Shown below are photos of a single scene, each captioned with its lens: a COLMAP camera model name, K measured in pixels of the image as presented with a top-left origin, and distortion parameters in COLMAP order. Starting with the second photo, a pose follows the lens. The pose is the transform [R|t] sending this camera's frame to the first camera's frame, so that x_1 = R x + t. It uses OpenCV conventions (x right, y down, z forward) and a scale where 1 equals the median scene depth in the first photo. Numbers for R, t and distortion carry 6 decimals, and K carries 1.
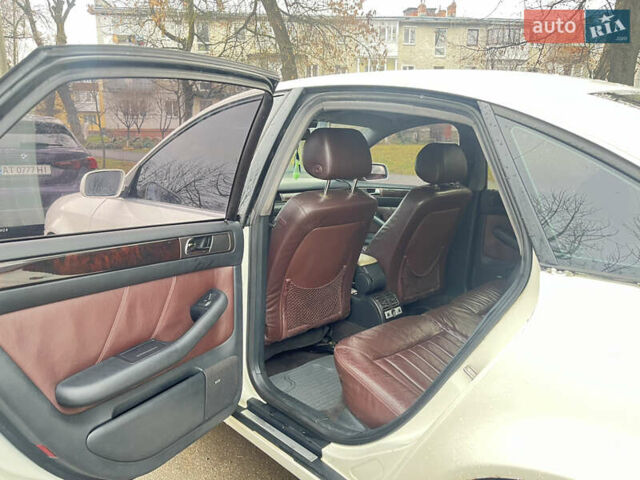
lens RADIAL K [[505.8, 0, 308.5], [0, 505.8, 237.5], [0, 0, 1]] dist [0.124121, -0.160950]
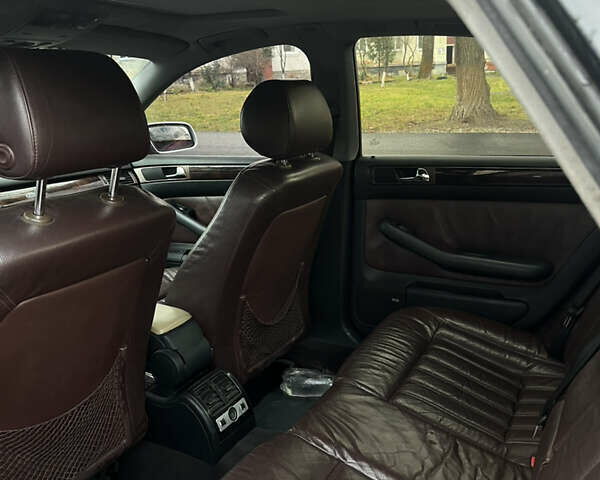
lens RADIAL K [[638.8, 0, 300.0], [0, 638.8, 240.0], [0, 0, 1]] dist [0.066965, -0.079772]
pose [[0.951377, -0.120239, 0.283593, 0.066998], [0.107200, 0.992357, 0.061120, -0.059992], [-0.288775, -0.027747, 0.956995, 0.354397]]
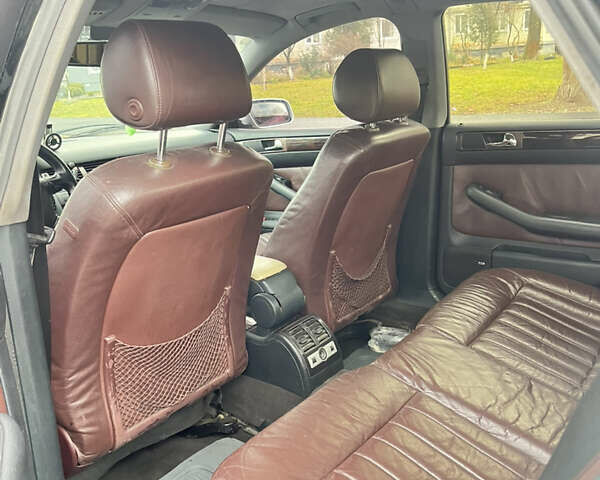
lens RADIAL K [[638.8, 0, 300.0], [0, 638.8, 240.0], [0, 0, 1]] dist [0.066965, -0.079772]
pose [[0.984274, -0.112330, 0.136331, 0.057432], [0.104644, 0.992555, 0.062318, -0.027201], [-0.142316, -0.047072, 0.988701, 0.294039]]
